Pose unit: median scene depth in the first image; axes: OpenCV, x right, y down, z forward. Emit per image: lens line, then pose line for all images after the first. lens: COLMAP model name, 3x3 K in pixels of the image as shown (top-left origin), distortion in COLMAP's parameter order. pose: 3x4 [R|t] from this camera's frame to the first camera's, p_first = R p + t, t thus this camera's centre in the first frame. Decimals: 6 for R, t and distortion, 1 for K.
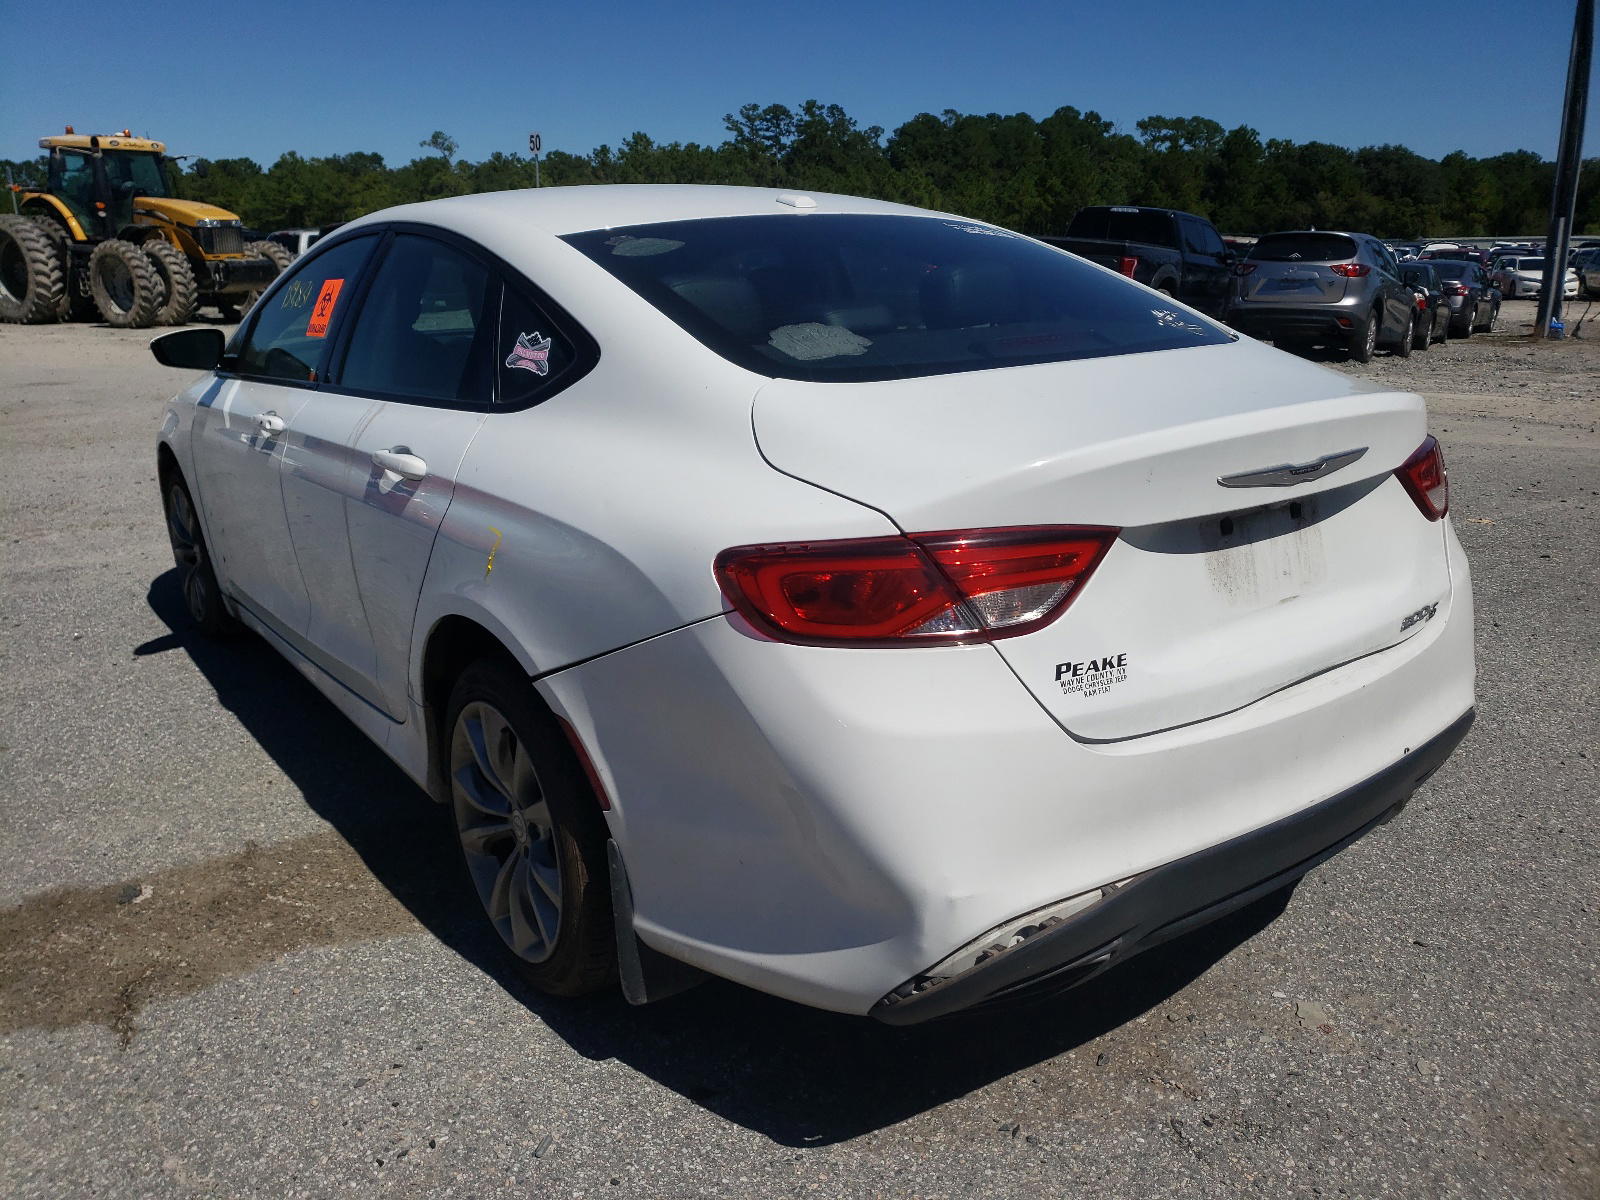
lens RADIAL K [[1287.9, 0, 796.7], [0, 1287.9, 584.7], [0, 0, 1]] dist [-0.010311, 0.025030]
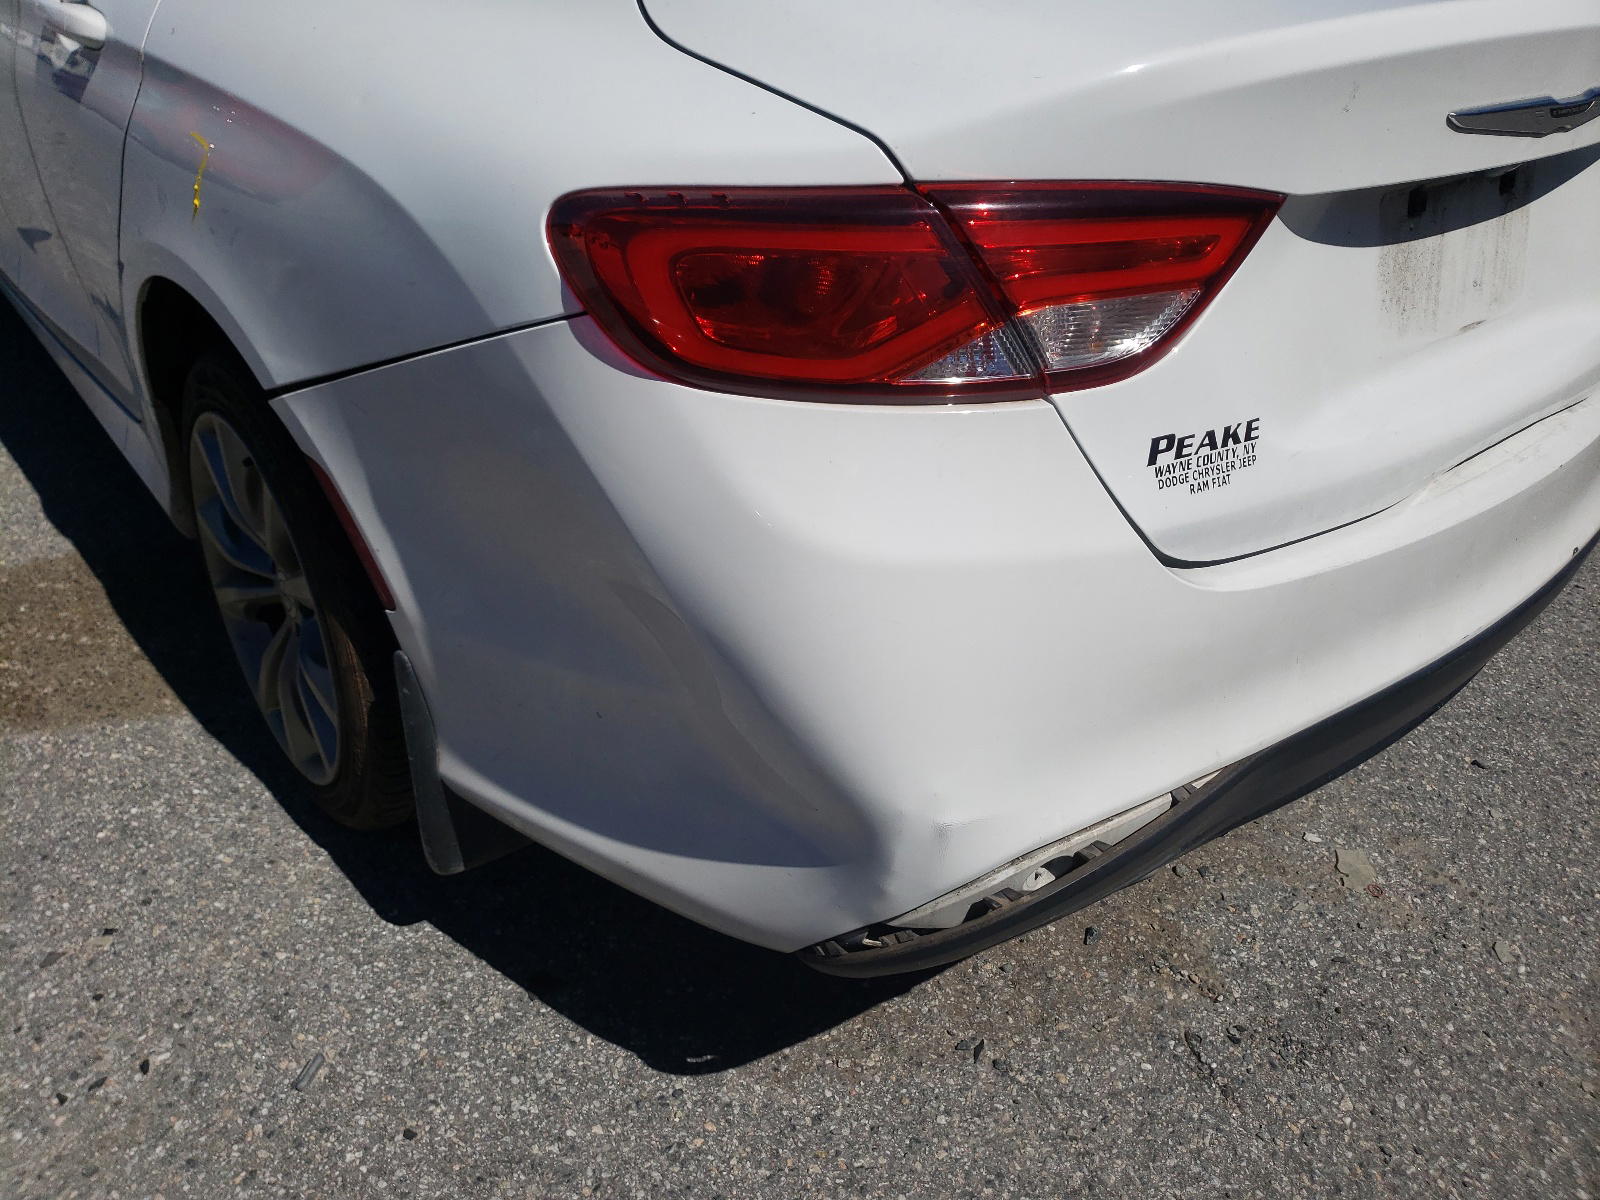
lens RADIAL K [[1287.9, 0, 799.5], [0, 1287.9, 574.2], [0, 0, 1]] dist [-0.010311, 0.025030]
pose [[0.996054, 0.032969, 0.082395, 0.000911], [-0.052753, 0.966556, 0.250971, -0.012202], [-0.071365, -0.254328, 0.964481, 0.377907]]
